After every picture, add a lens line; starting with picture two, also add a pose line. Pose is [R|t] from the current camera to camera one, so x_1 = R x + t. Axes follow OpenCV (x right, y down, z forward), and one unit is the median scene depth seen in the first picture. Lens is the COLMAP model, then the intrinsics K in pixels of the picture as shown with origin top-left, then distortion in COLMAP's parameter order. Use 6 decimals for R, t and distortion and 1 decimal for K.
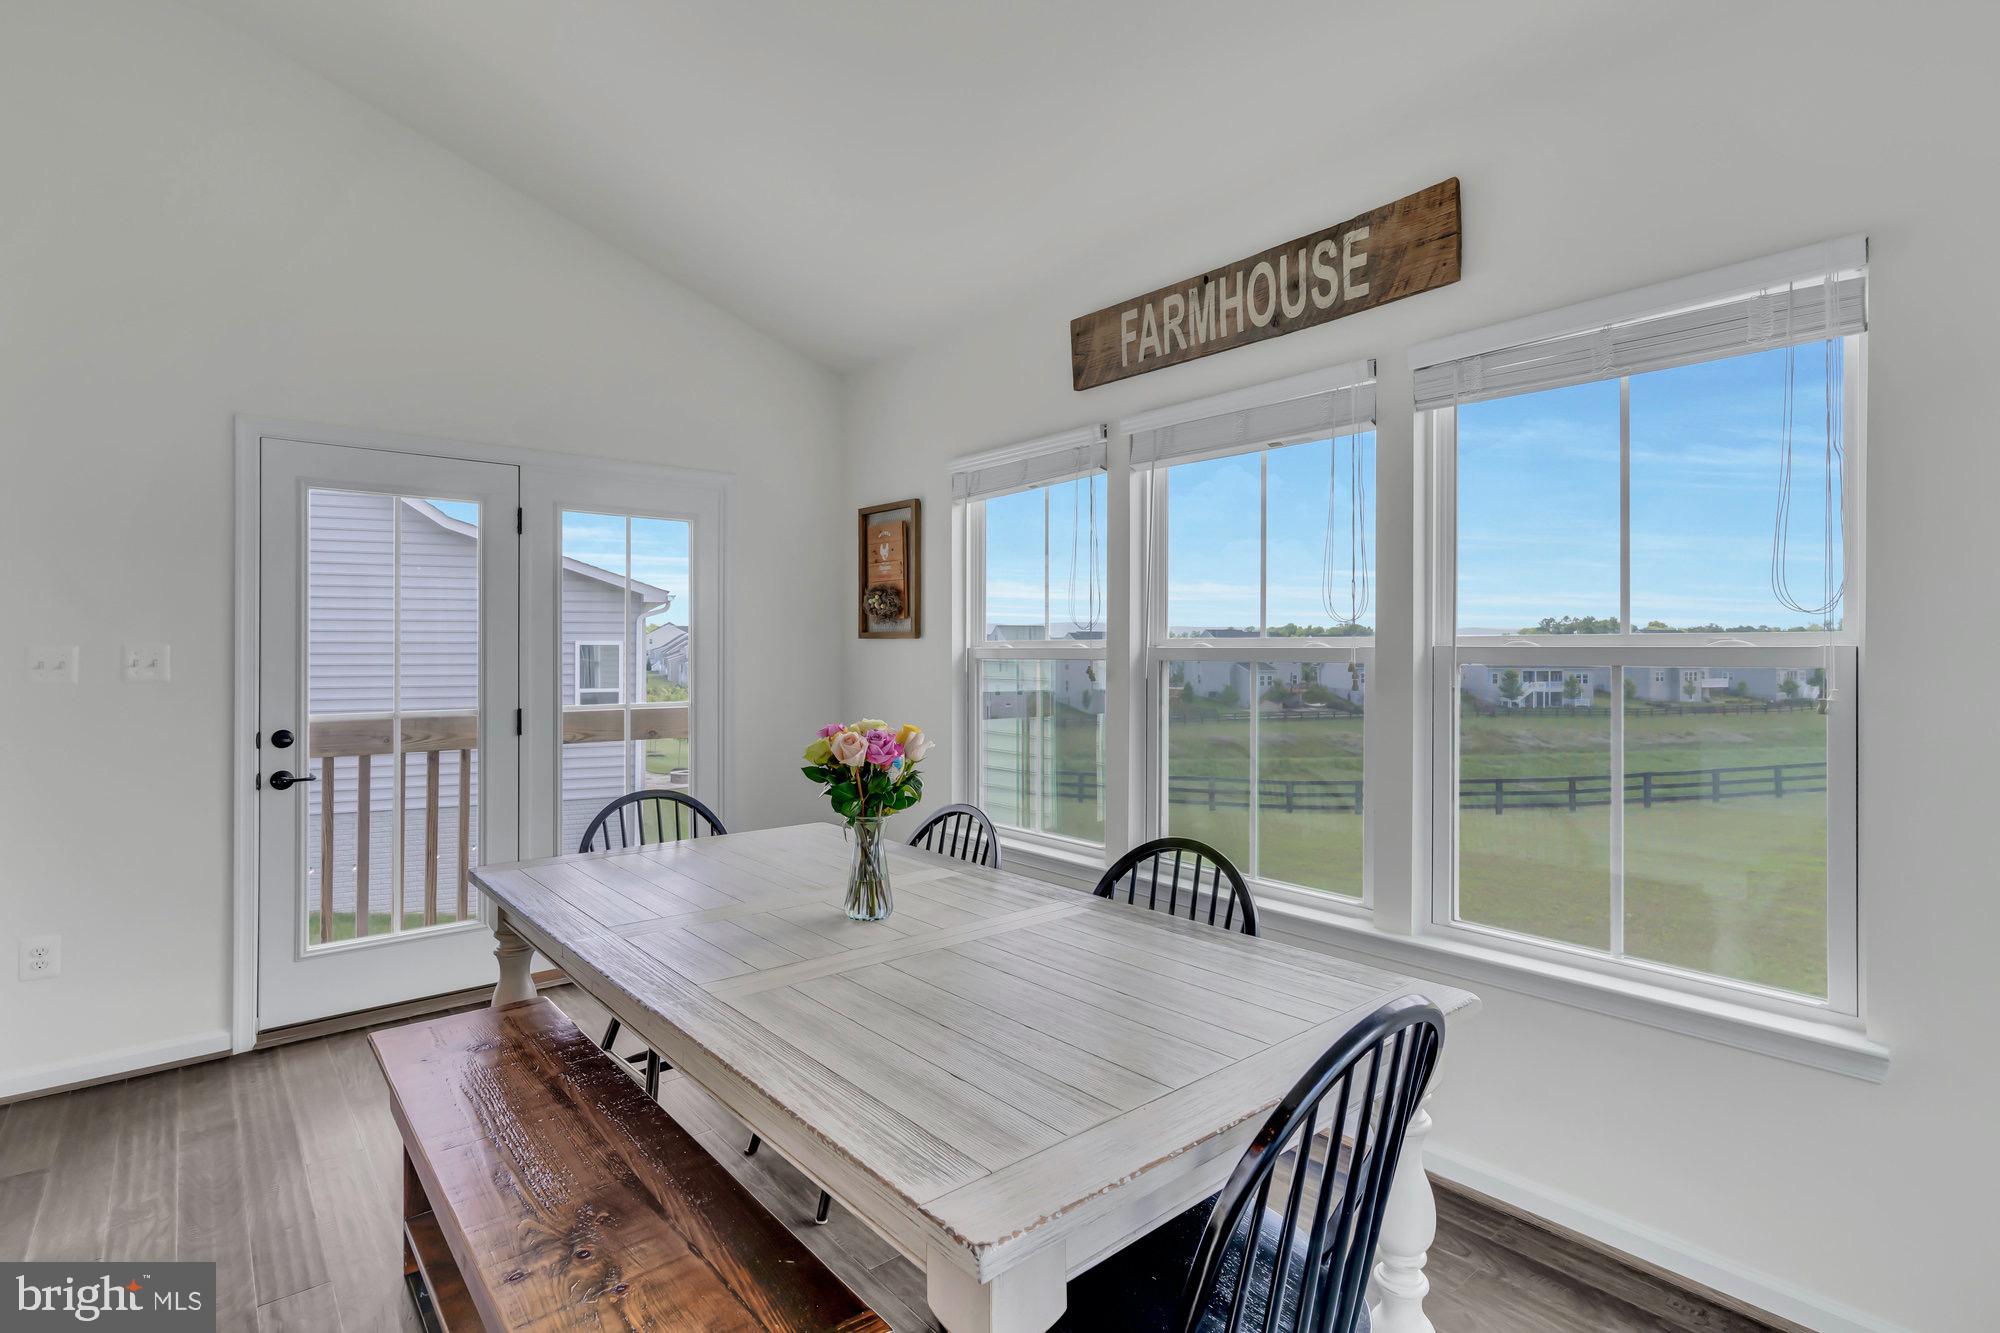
lens RADIAL K [[969.0, 0, 997.1], [0, 969.0, 654.3], [0, 0, 1]] dist [-0.001033, 0.000501]
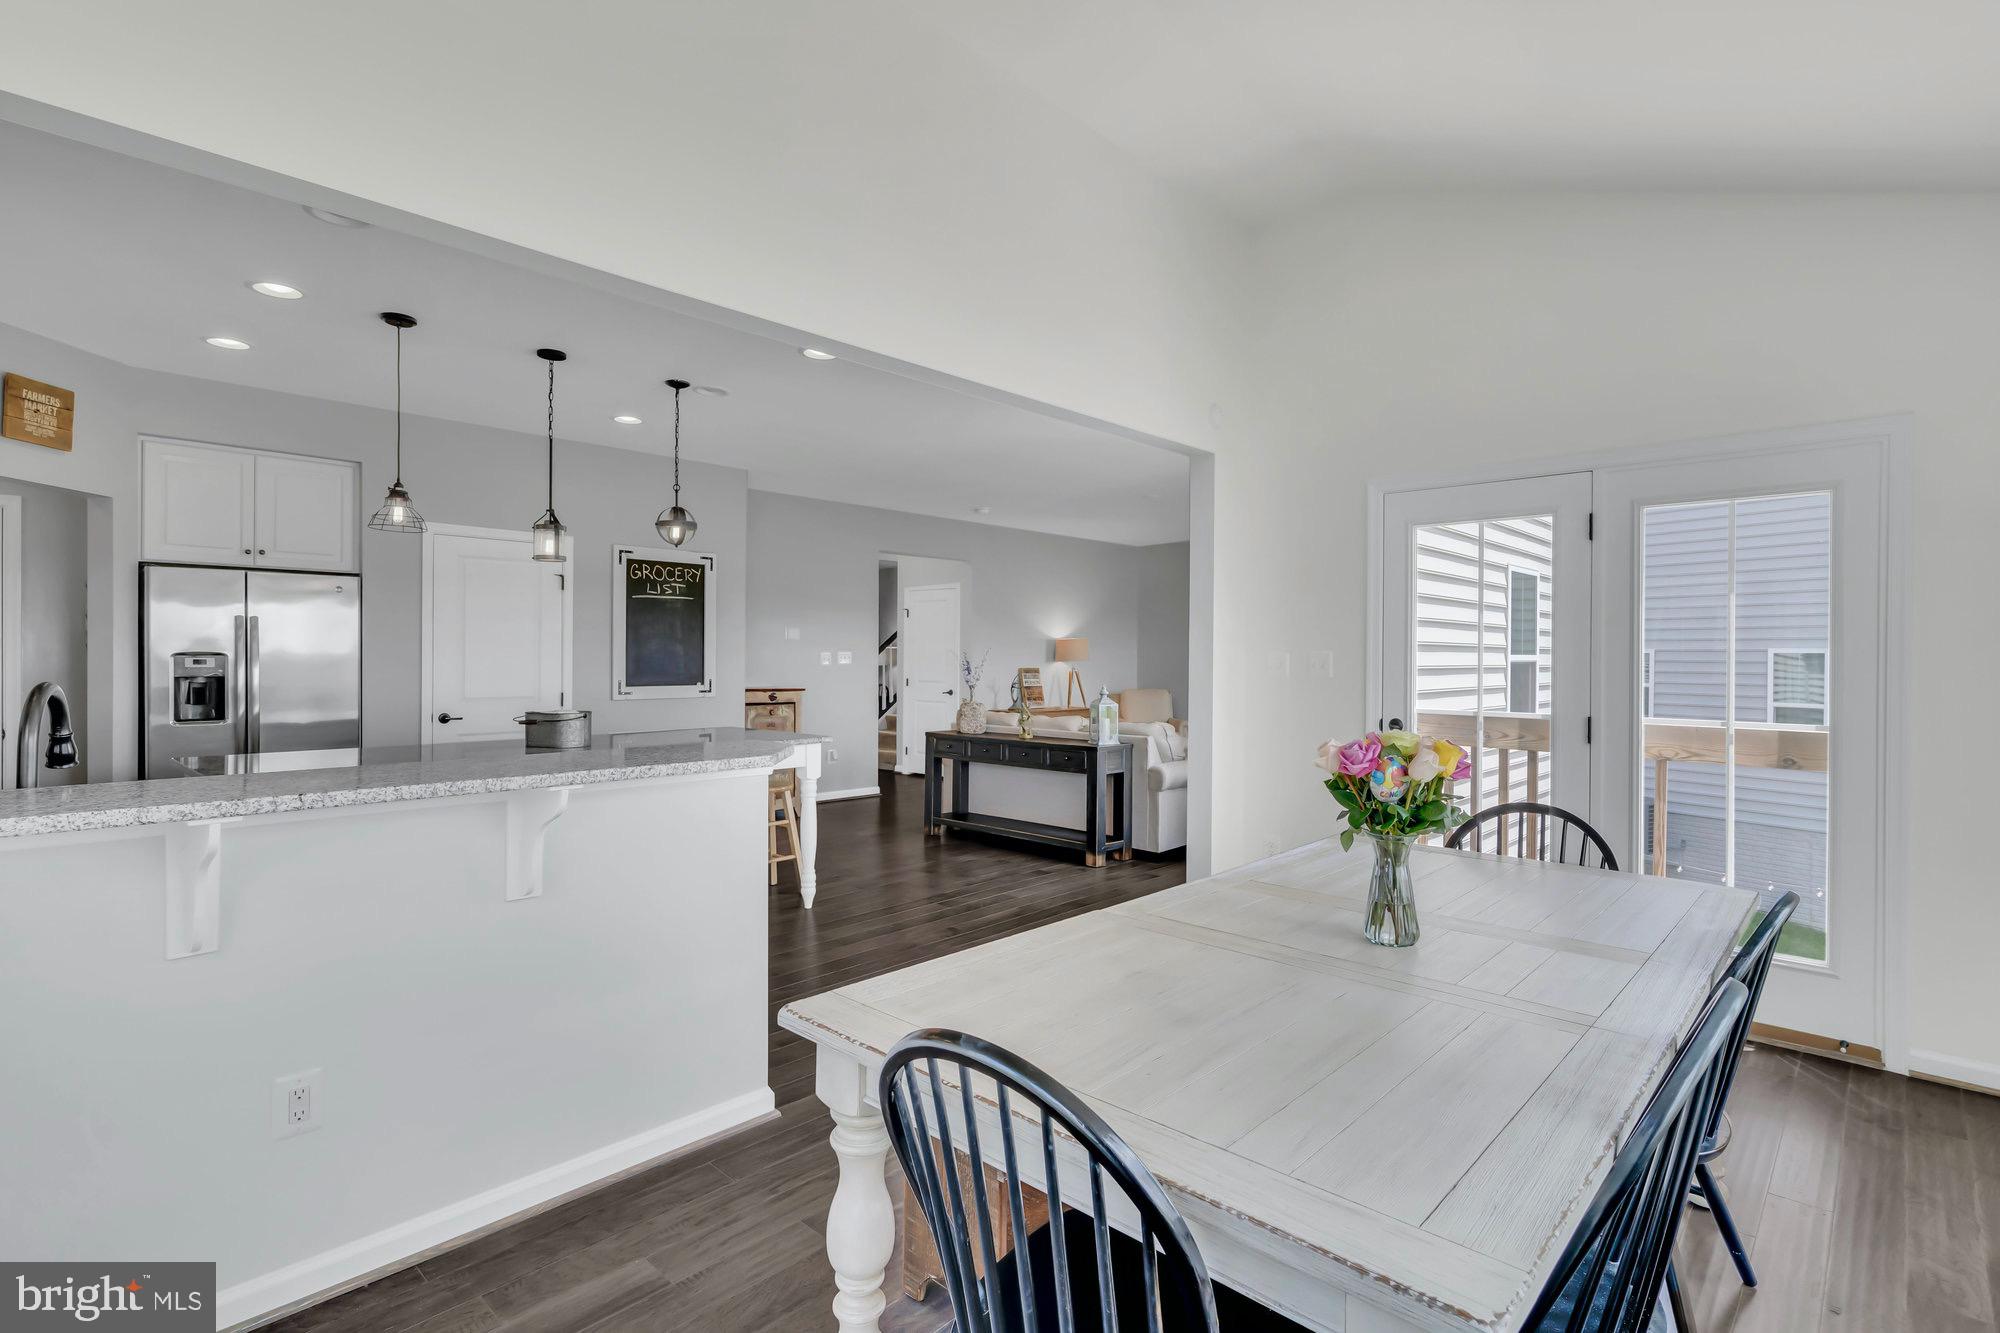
lens RADIAL K [[969.0, 0, 1006.7], [0, 969.0, 665.8], [0, 0, 1]] dist [-0.001033, 0.000501]
pose [[0.120405, 0.014081, -0.992625, 0.493586], [-0.010562, 0.999861, 0.012902, -0.001640], [0.992669, 0.008931, 0.120537, 0.342875]]
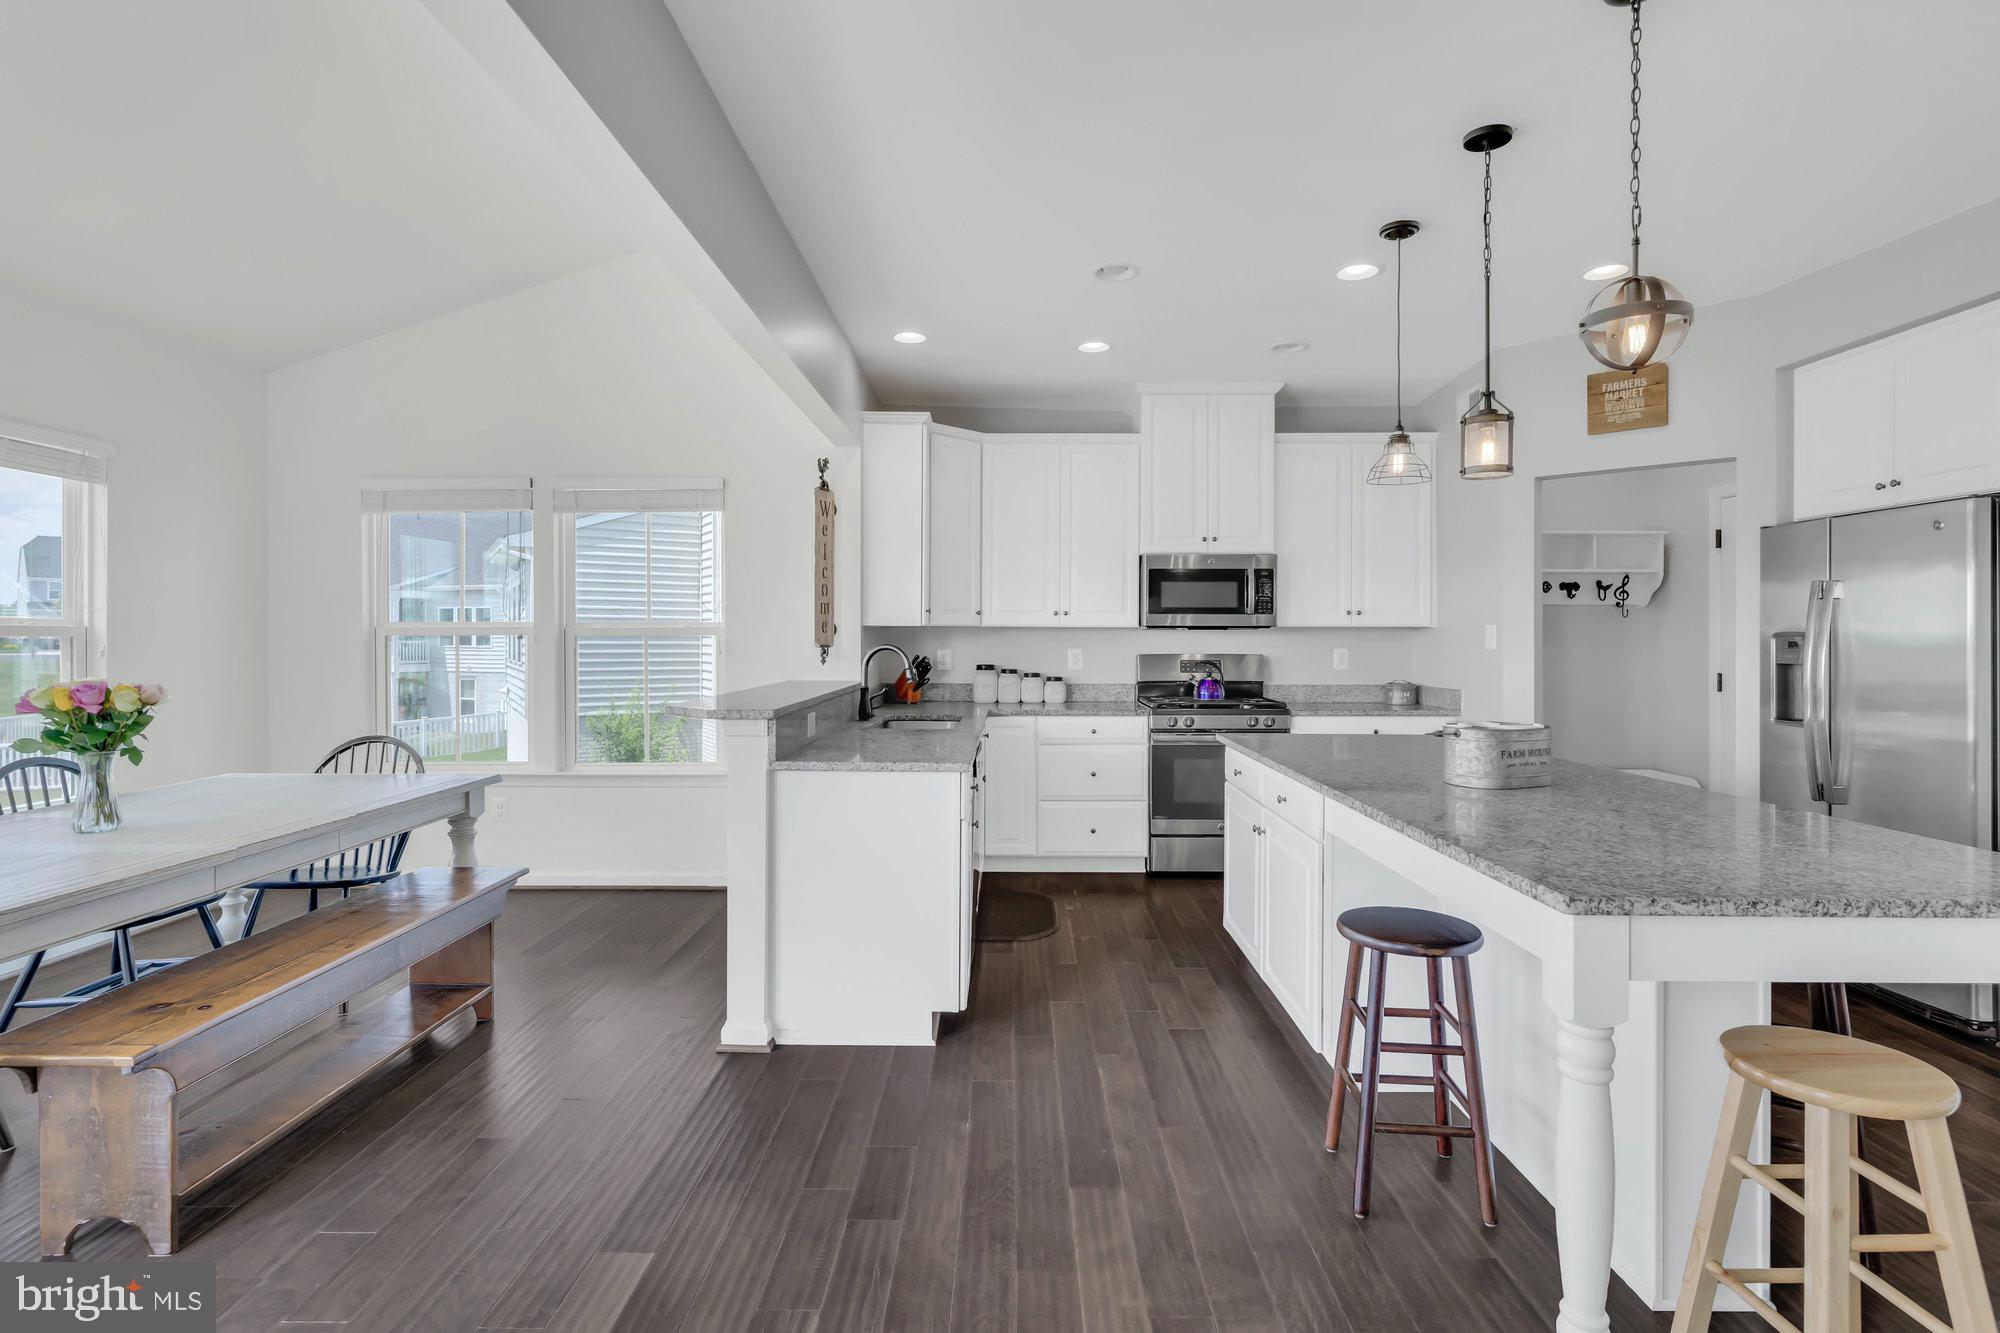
lens RADIAL K [[969.0, 0, 1000.3], [0, 969.0, 632.7], [0, 0, 1]] dist [-0.001033, 0.000501]
pose [[-0.760073, 0.004243, 0.649824, -1.249761], [0.002517, 0.999990, -0.003586, 0.012468], [-0.649833, -0.001090, -0.760076, 0.793363]]
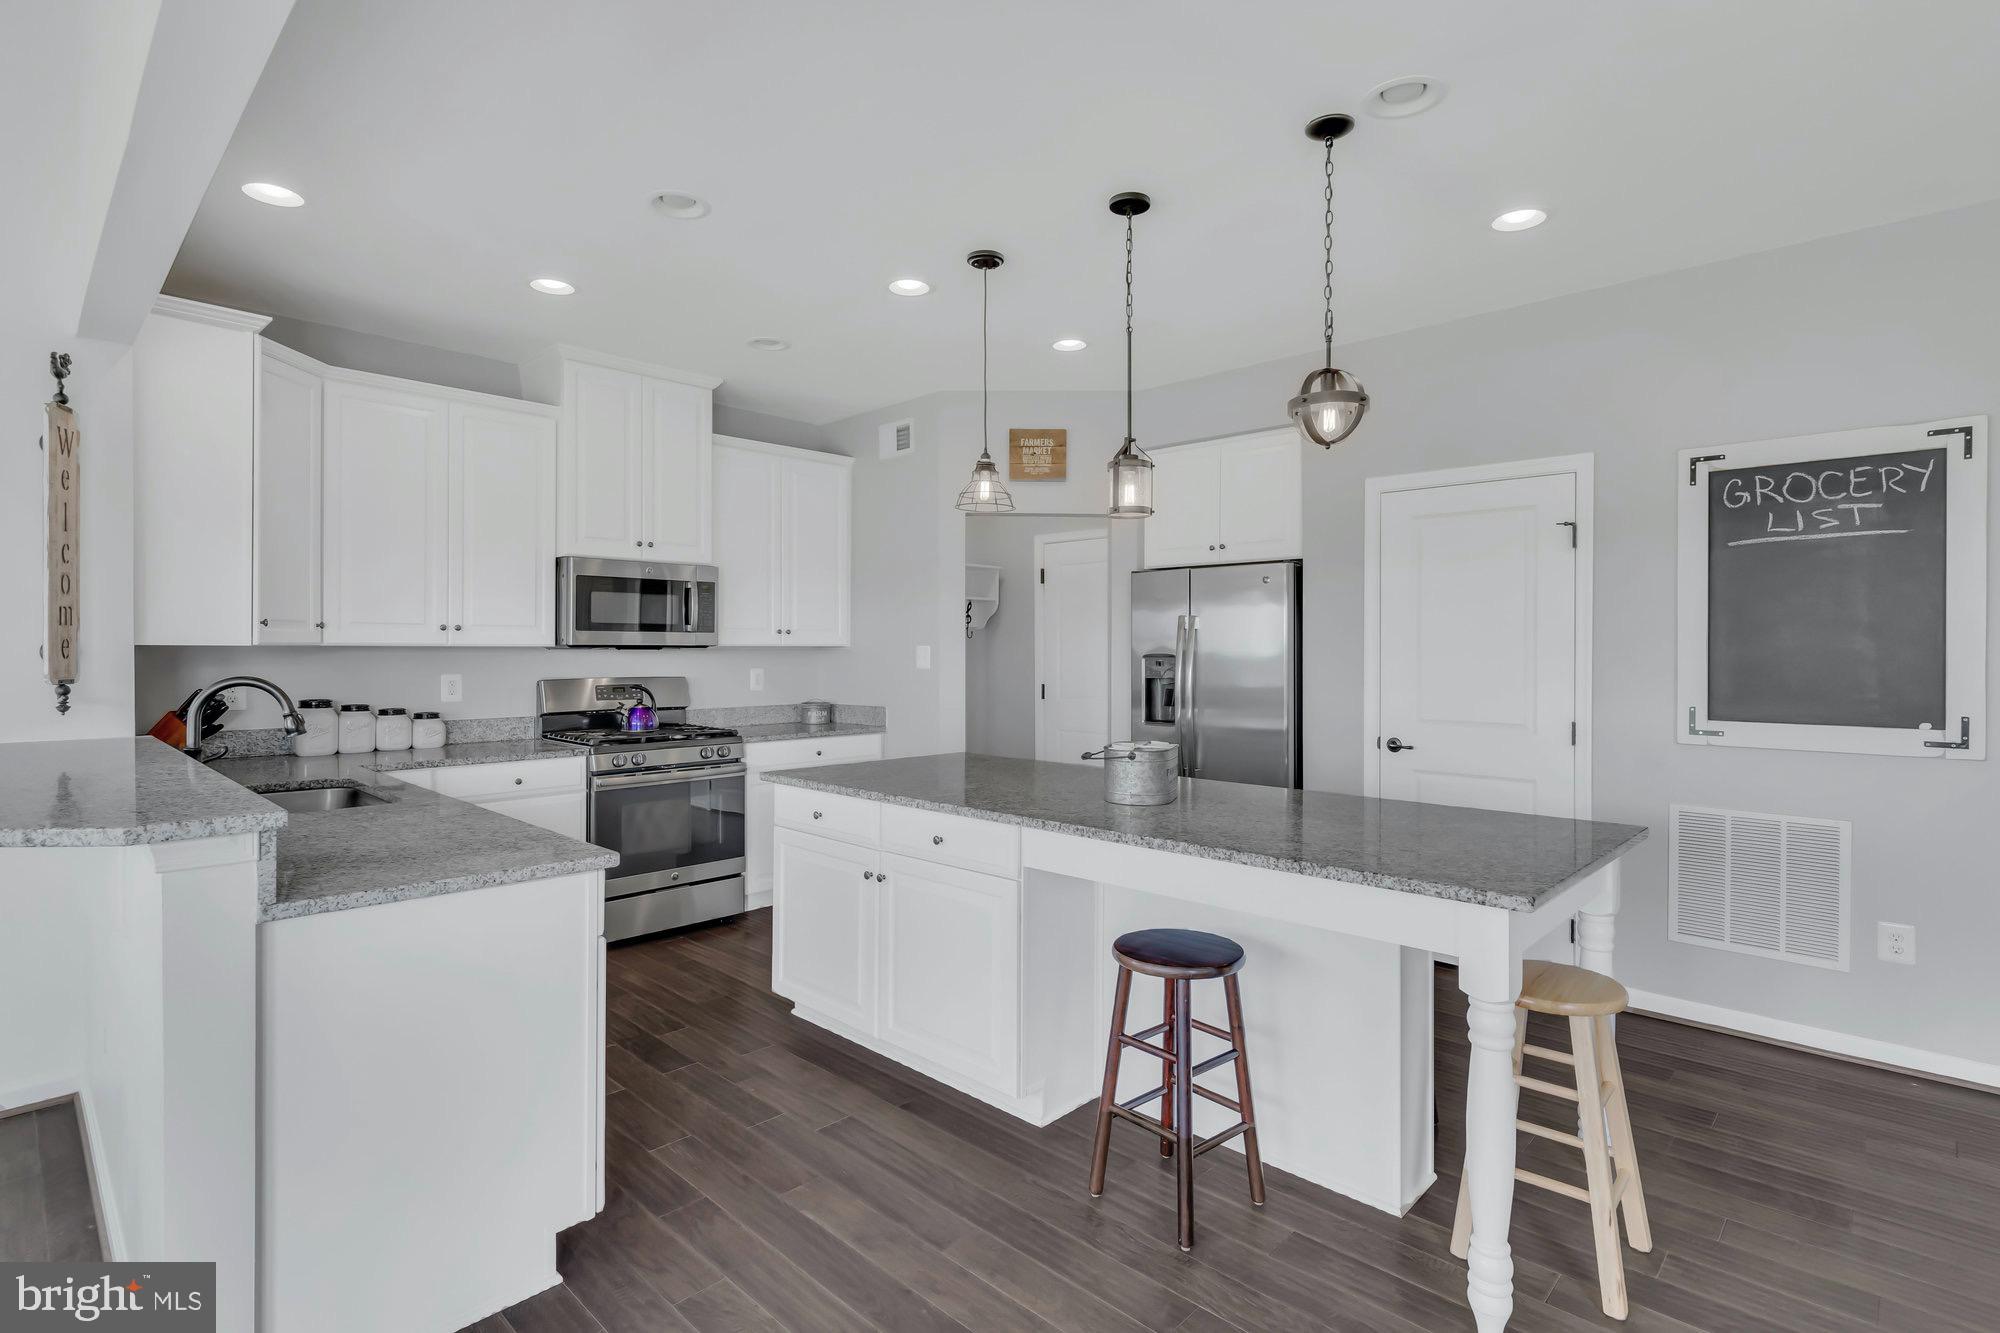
lens RADIAL K [[969.0, 0, 998.8], [0, 969.0, 651.1], [0, 0, 1]] dist [-0.001033, 0.000501]
pose [[-0.994273, 0.001631, -0.106854, -0.788314], [0.000945, 0.999979, 0.006479, -0.005138], [0.106862, 0.006341, -0.994254, 0.773361]]
